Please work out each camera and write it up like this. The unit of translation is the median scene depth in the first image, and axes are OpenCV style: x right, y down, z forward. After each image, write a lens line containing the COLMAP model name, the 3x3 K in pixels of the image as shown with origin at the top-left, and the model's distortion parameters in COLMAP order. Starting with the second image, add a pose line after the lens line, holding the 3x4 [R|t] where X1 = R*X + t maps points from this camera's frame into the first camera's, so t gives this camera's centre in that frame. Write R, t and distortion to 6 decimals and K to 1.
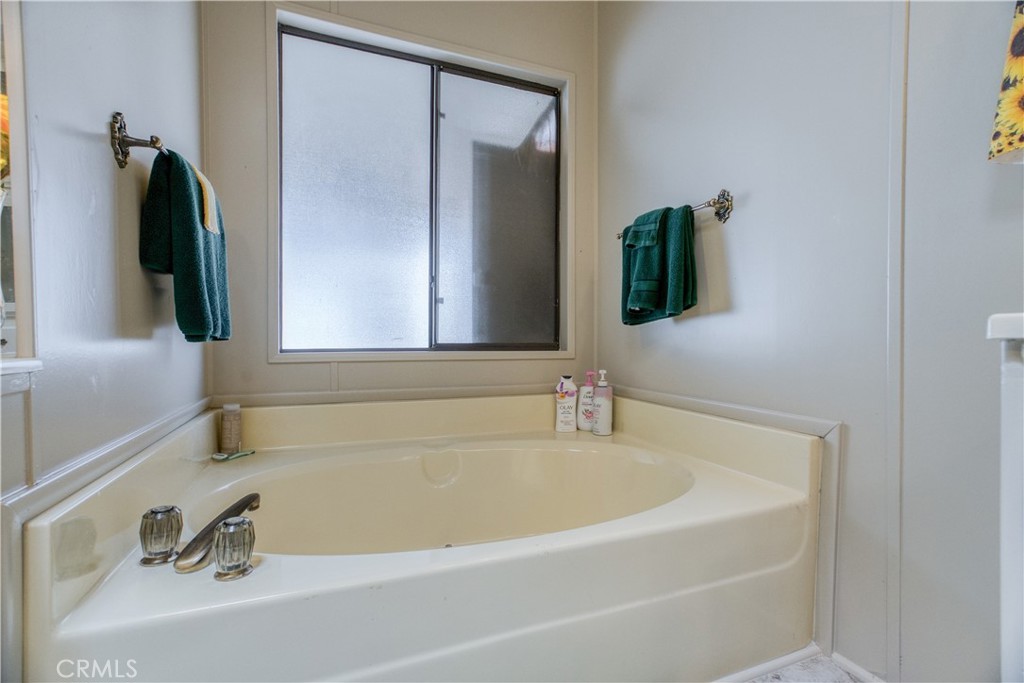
lens RADIAL K [[479.2, 0, 512.5], [0, 479.2, 340.5], [0, 0, 1]] dist [-0.017481, 0.011455]
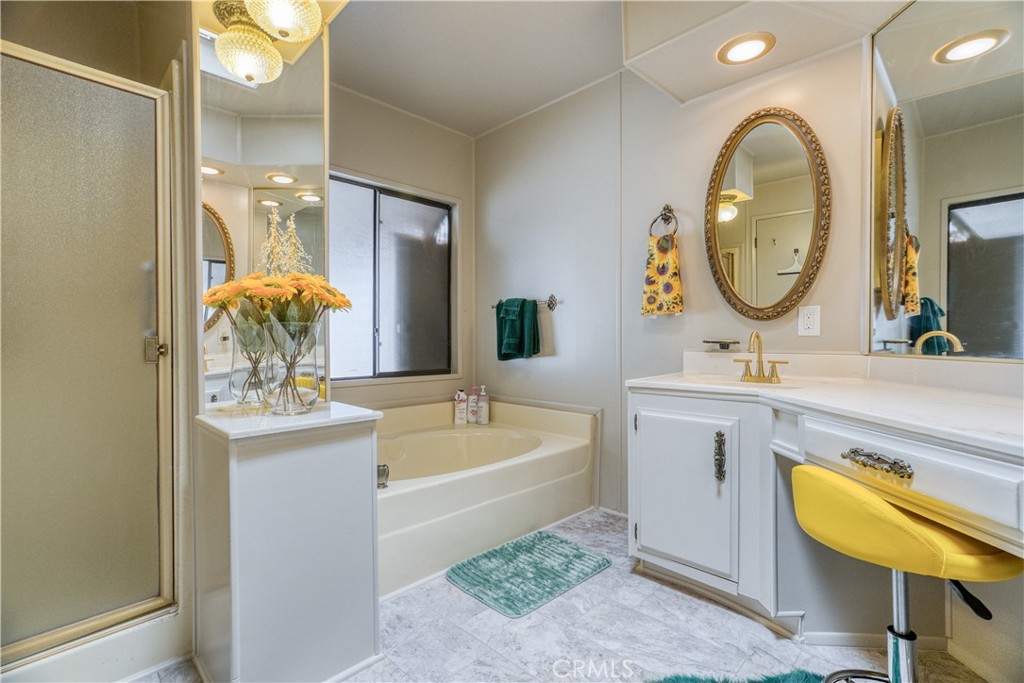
lens RADIAL K [[479.2, 0, 514.5], [0, 479.2, 341.3], [0, 0, 1]] dist [-0.017481, 0.011455]
pose [[0.921710, -0.008211, 0.387792, -0.361542], [0.007723, 0.999966, 0.002816, -0.097882], [-0.387802, 0.000400, 0.921743, -0.590539]]
